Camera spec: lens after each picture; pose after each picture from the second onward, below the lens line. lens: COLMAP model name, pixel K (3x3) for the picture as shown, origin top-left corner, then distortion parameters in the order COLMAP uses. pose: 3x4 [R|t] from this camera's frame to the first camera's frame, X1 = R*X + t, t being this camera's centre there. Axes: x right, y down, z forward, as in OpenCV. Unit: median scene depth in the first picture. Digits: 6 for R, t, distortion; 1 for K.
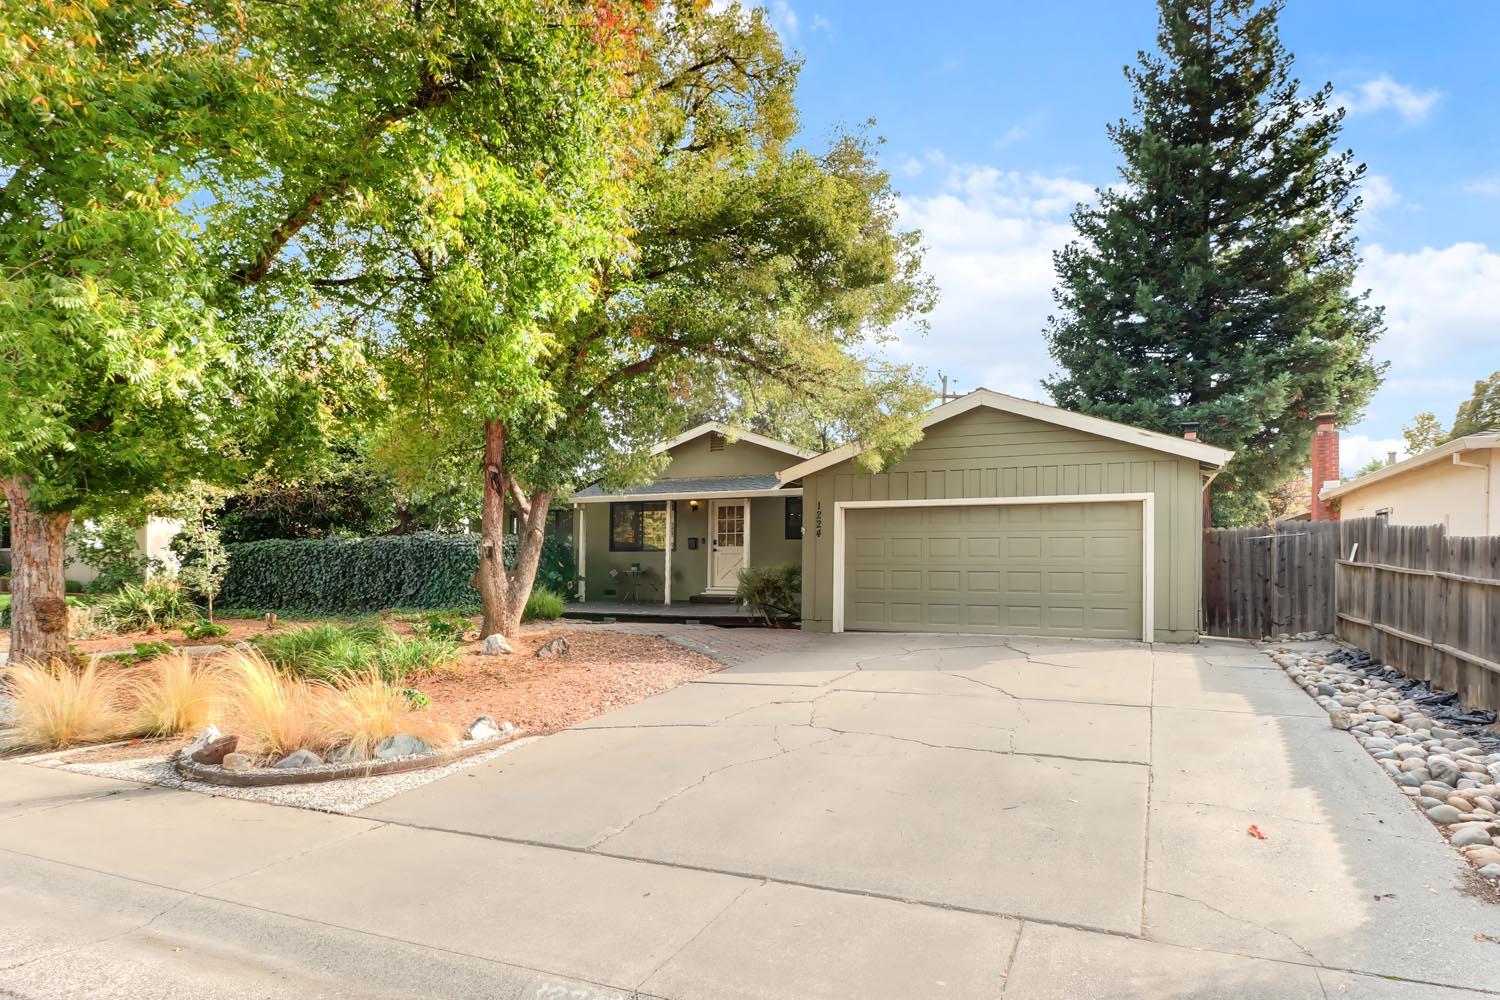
lens RADIAL K [[713.6, 0, 750.1], [0, 713.6, 530.9], [0, 0, 1]] dist [0.000715, -0.000359]
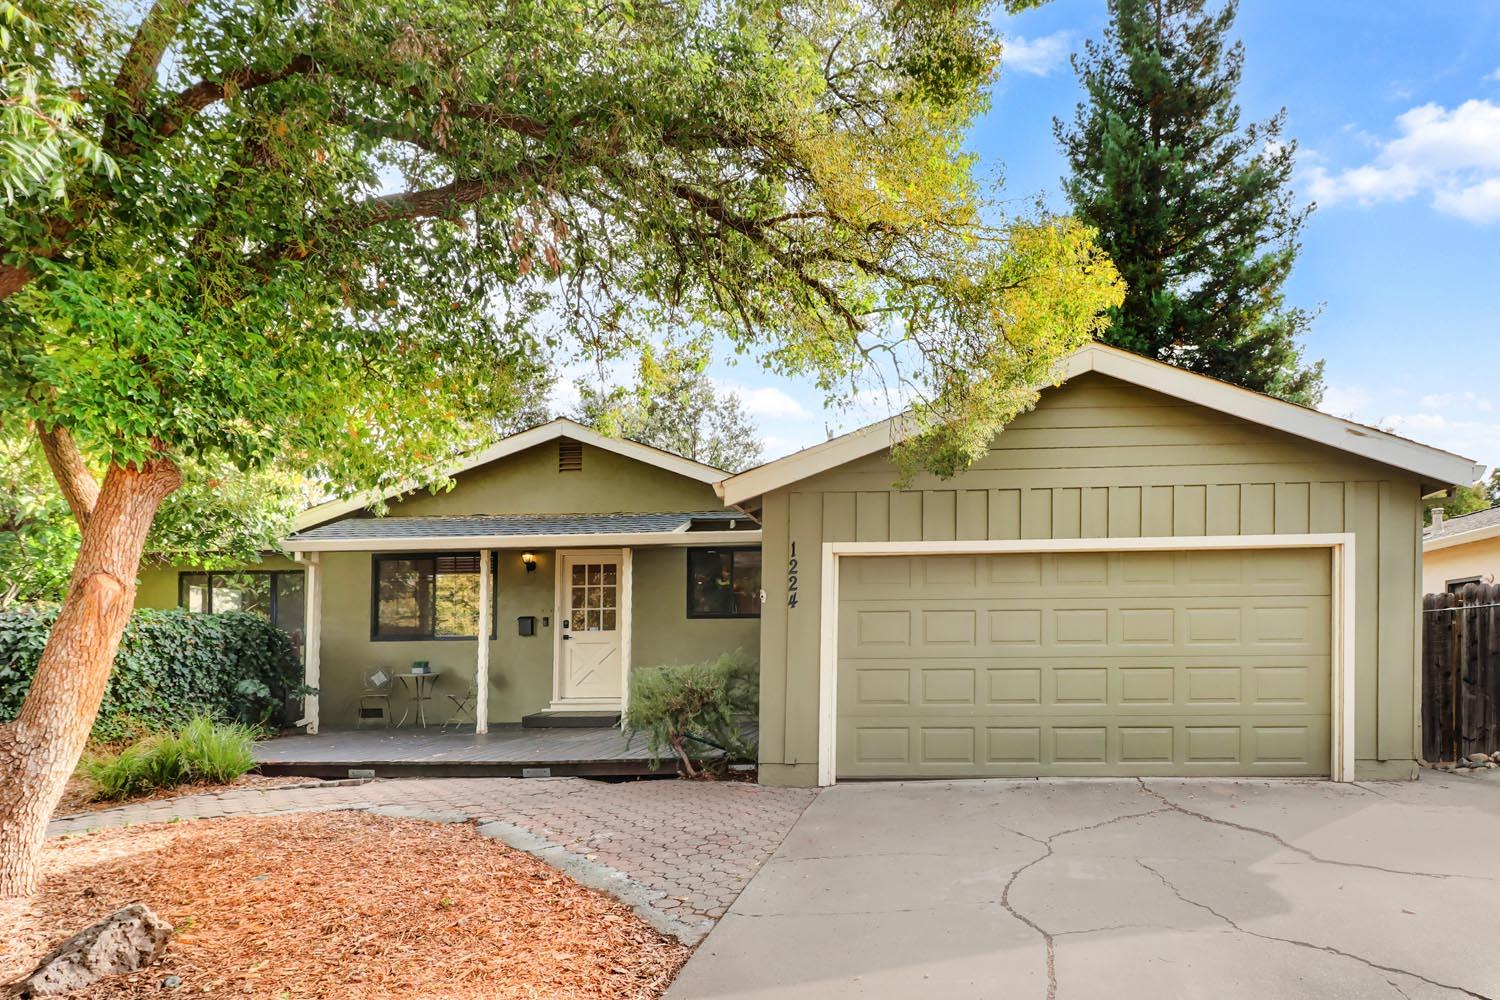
lens RADIAL K [[676.6, 0, 754.3], [0, 676.6, 619.8], [0, 0, 1]] dist [-0.000112, 0.000100]
pose [[0.959733, 0.002210, 0.280904, -0.058500], [0.000168, 0.999964, -0.008441, 0.017406], [-0.280912, 0.008148, 0.959699, 0.418793]]
